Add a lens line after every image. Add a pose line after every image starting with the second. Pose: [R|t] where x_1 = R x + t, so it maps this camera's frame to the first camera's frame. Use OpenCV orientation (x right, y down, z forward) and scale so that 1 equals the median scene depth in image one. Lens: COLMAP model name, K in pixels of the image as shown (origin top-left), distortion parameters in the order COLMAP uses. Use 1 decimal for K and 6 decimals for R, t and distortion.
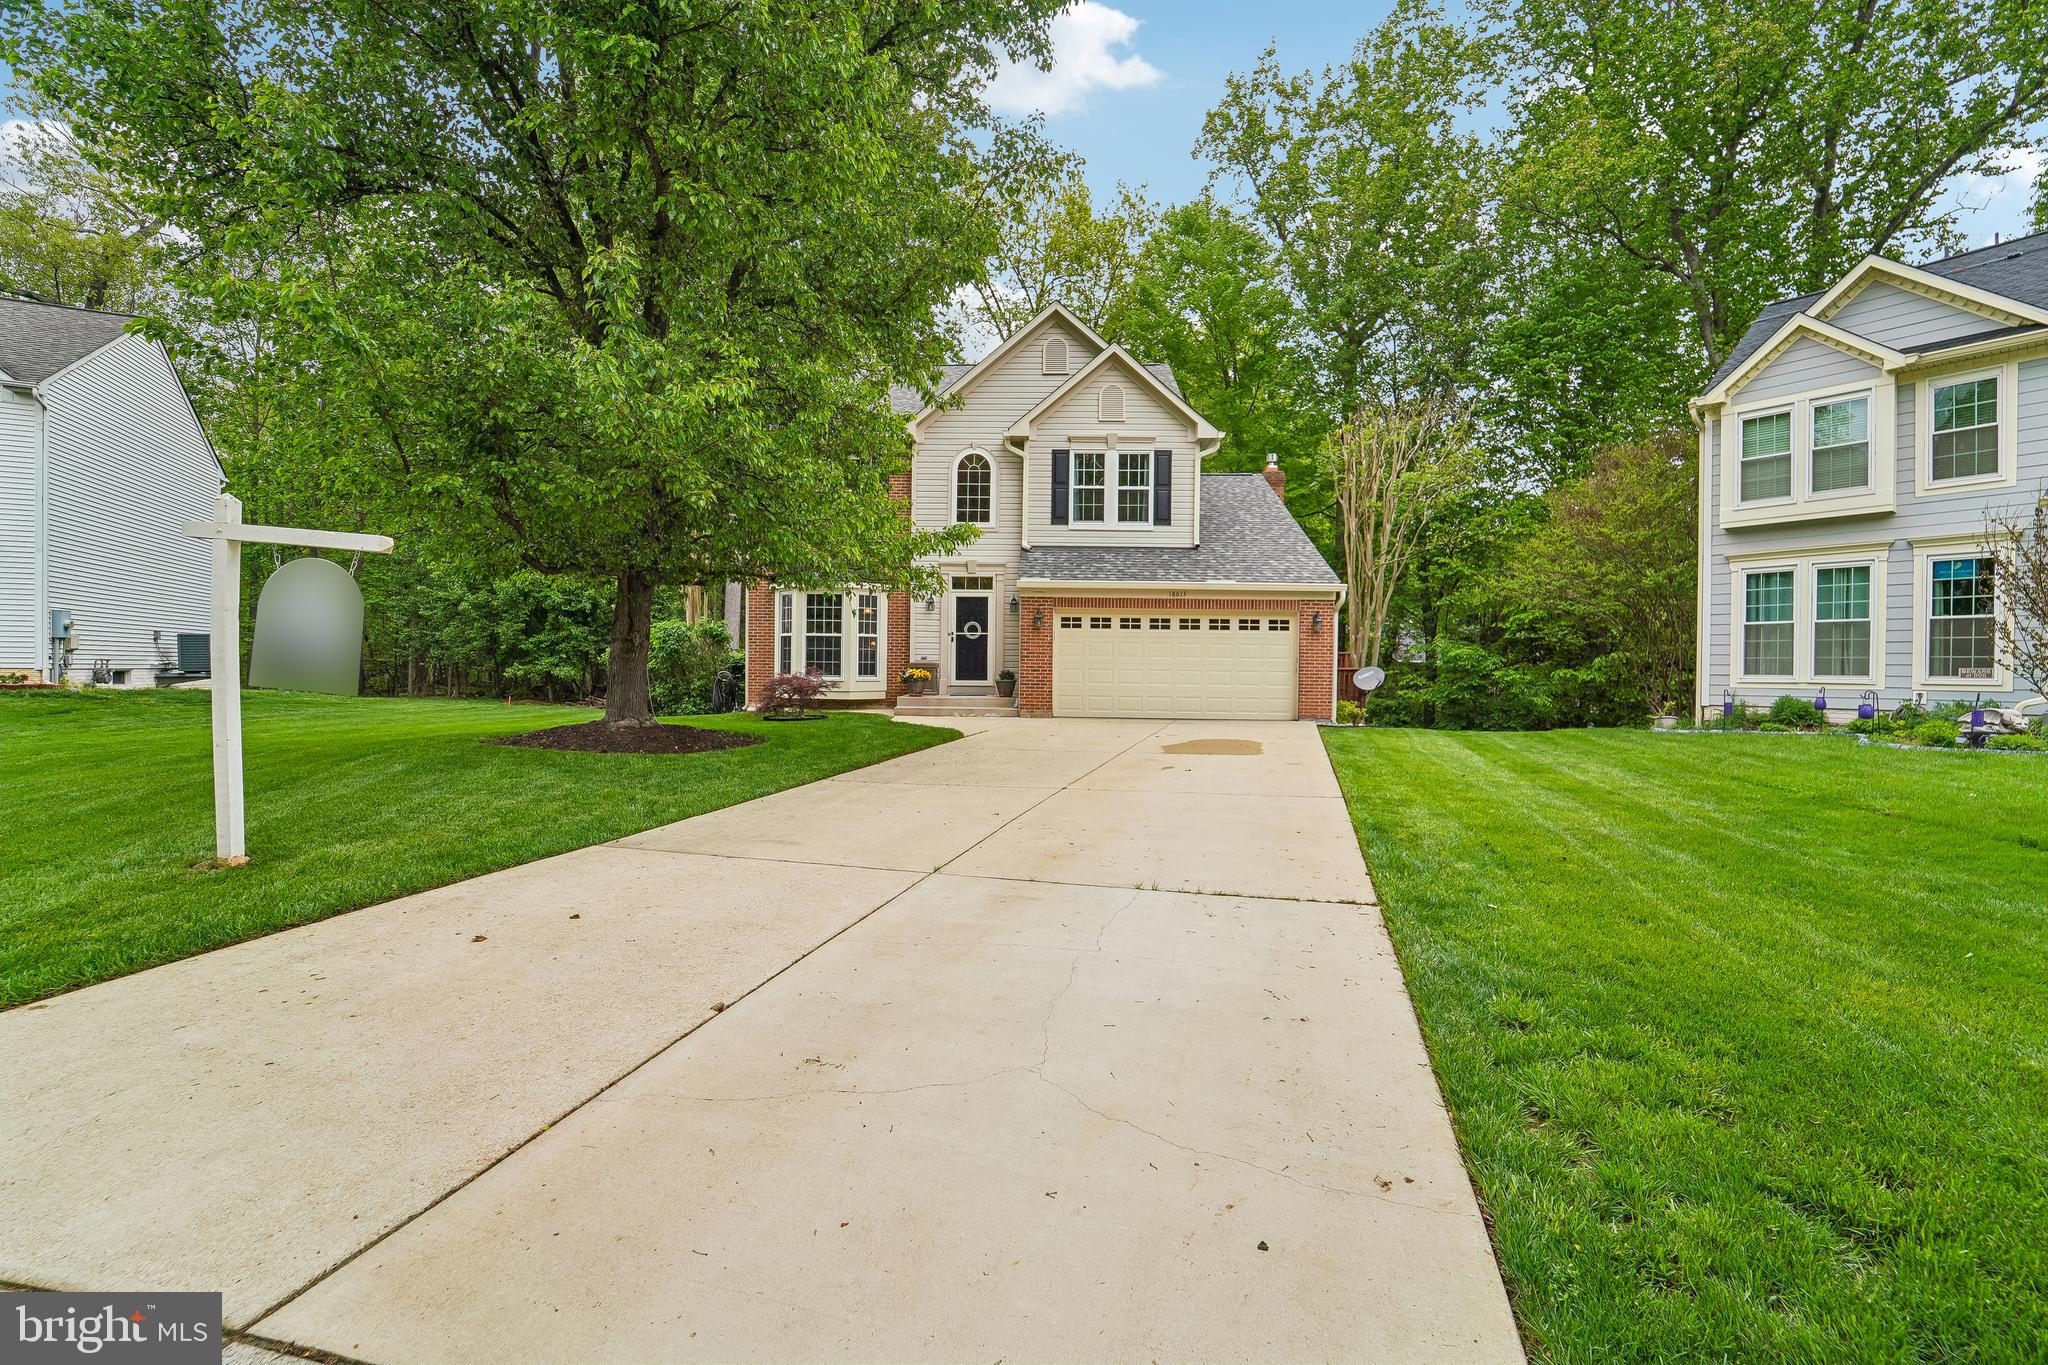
lens RADIAL K [[834.5, 0, 1033.1], [0, 834.5, 678.3], [0, 0, 1]] dist [-0.021204, -0.000295]
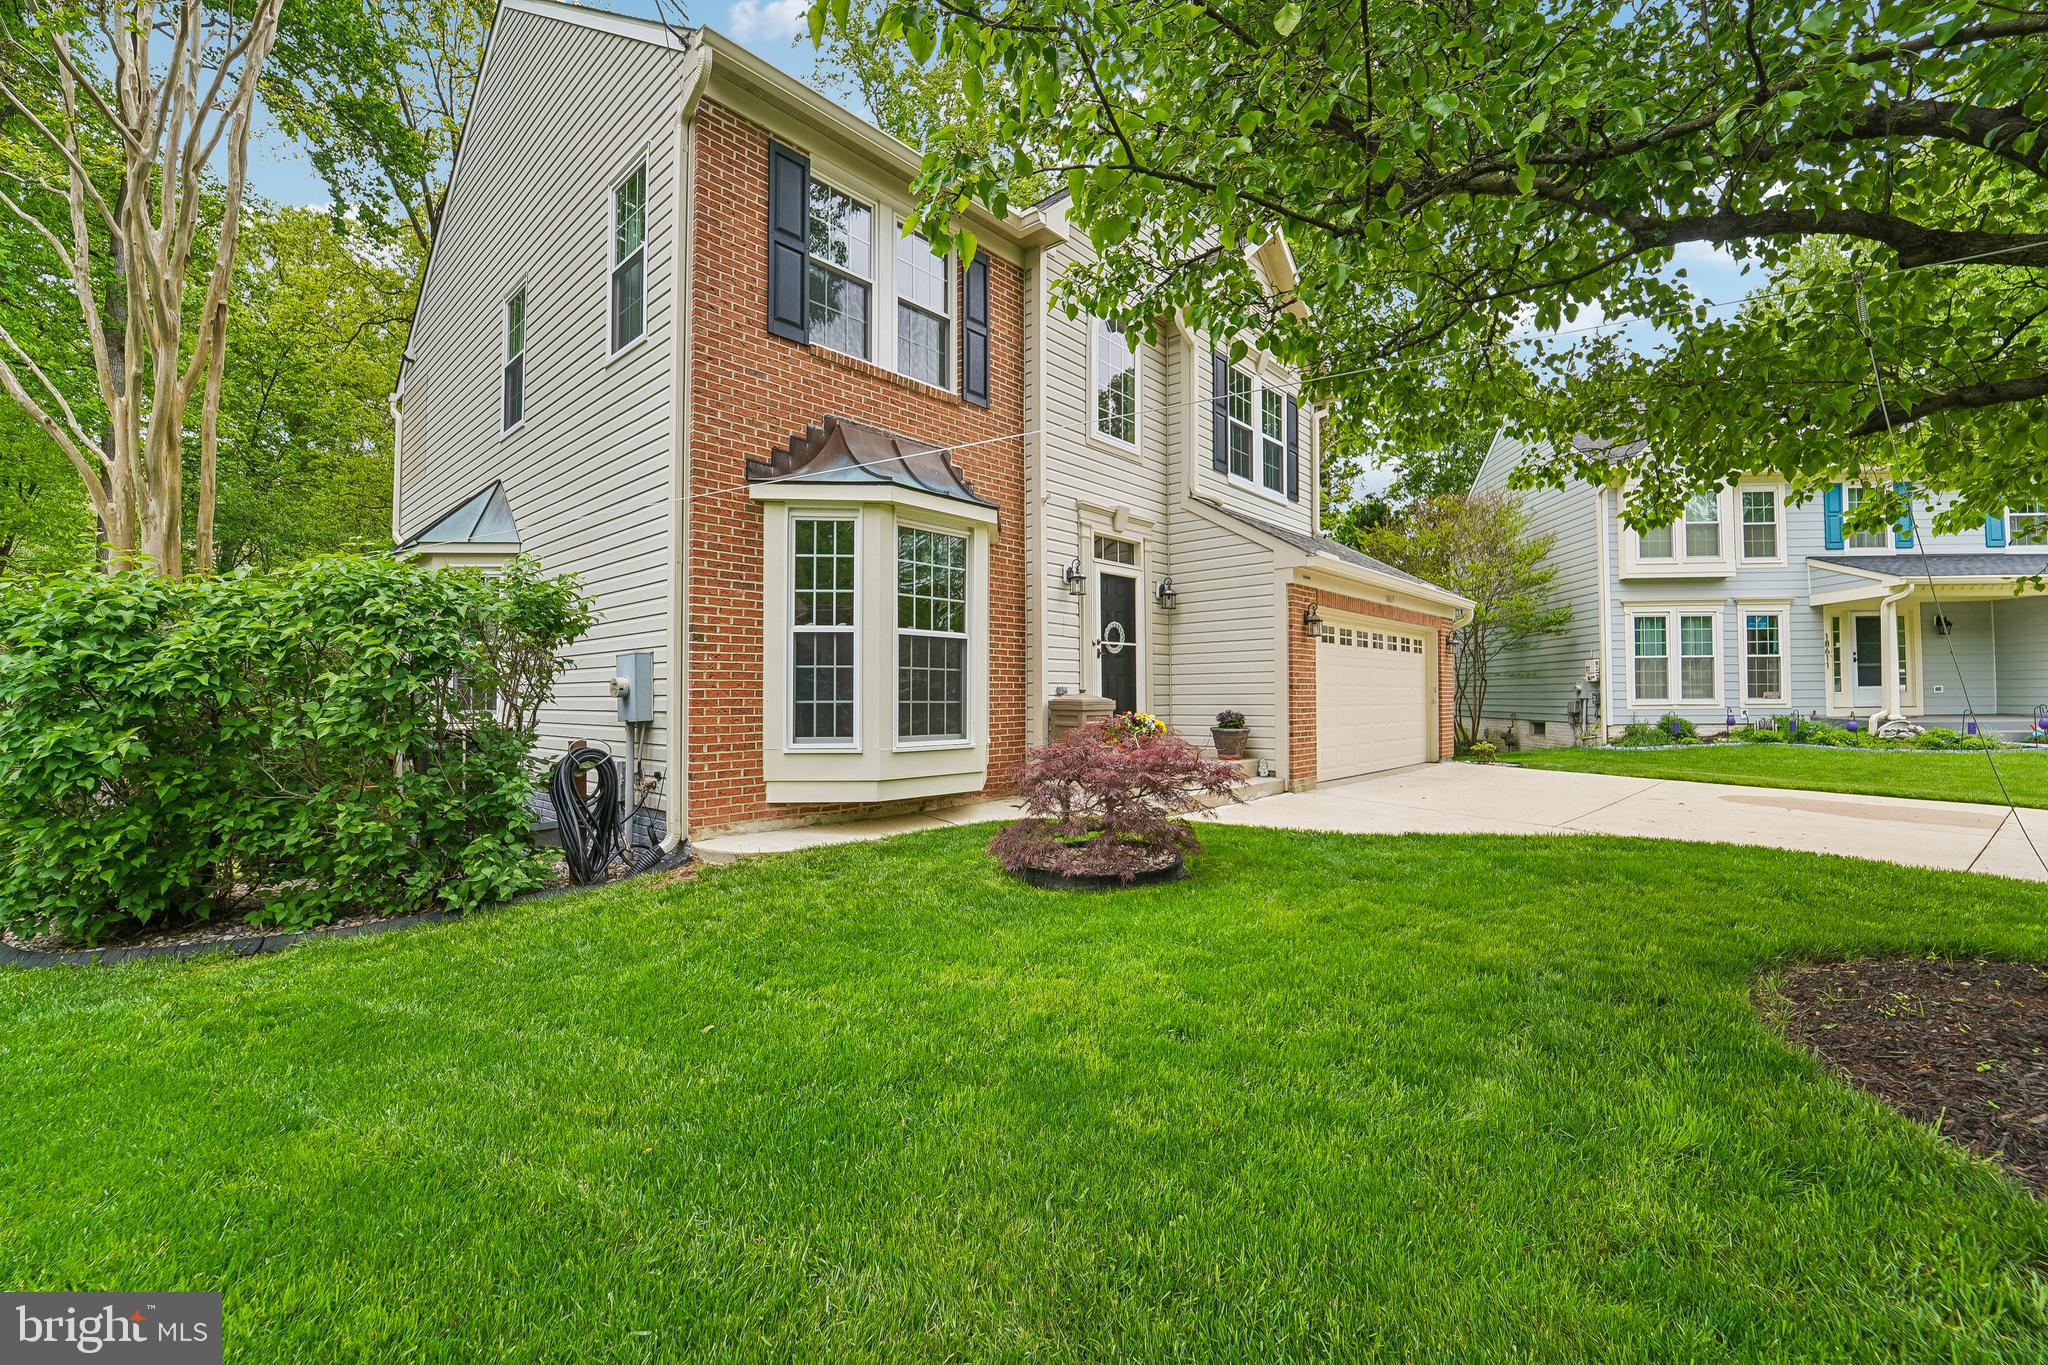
lens RADIAL K [[834.5, 0, 1033.1], [0, 834.5, 678.3], [0, 0, 1]] dist [-0.021204, -0.000295]
pose [[0.648613, 0.002345, 0.761115, -0.525050], [0.018565, 0.999649, -0.018901, -0.022776], [-0.760892, 0.026389, 0.648341, 0.710148]]
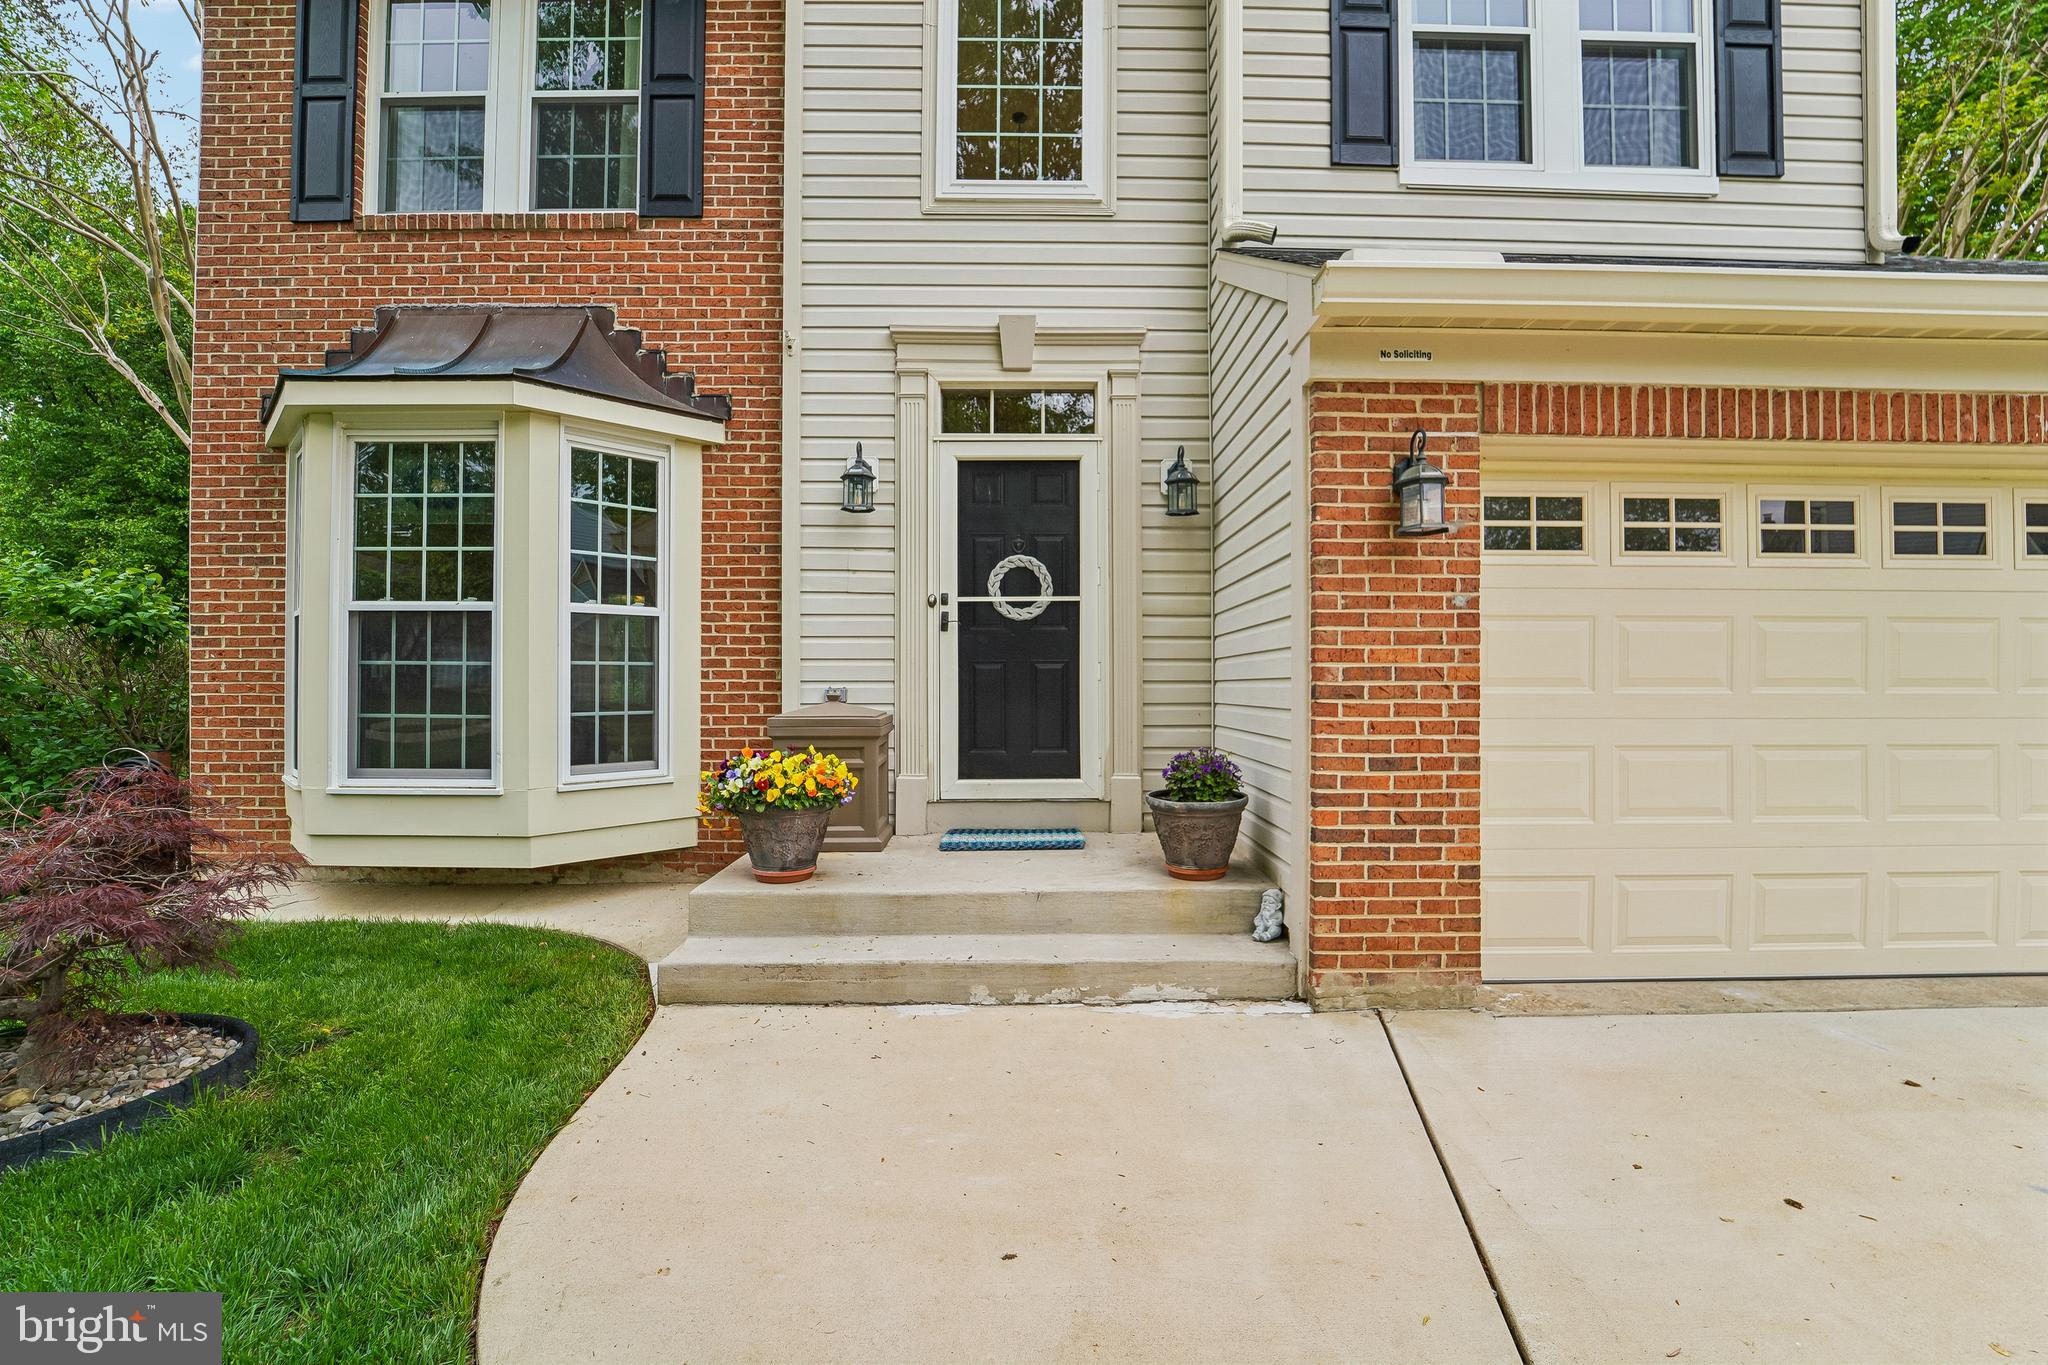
lens RADIAL K [[834.5, 0, 1033.1], [0, 834.5, 678.3], [0, 0, 1]] dist [-0.021204, -0.000295]
pose [[0.999151, -0.011021, 0.039696, -0.081267], [0.011616, 0.999823, -0.014788, -0.025504], [-0.039526, 0.015237, 0.999102, 0.754264]]
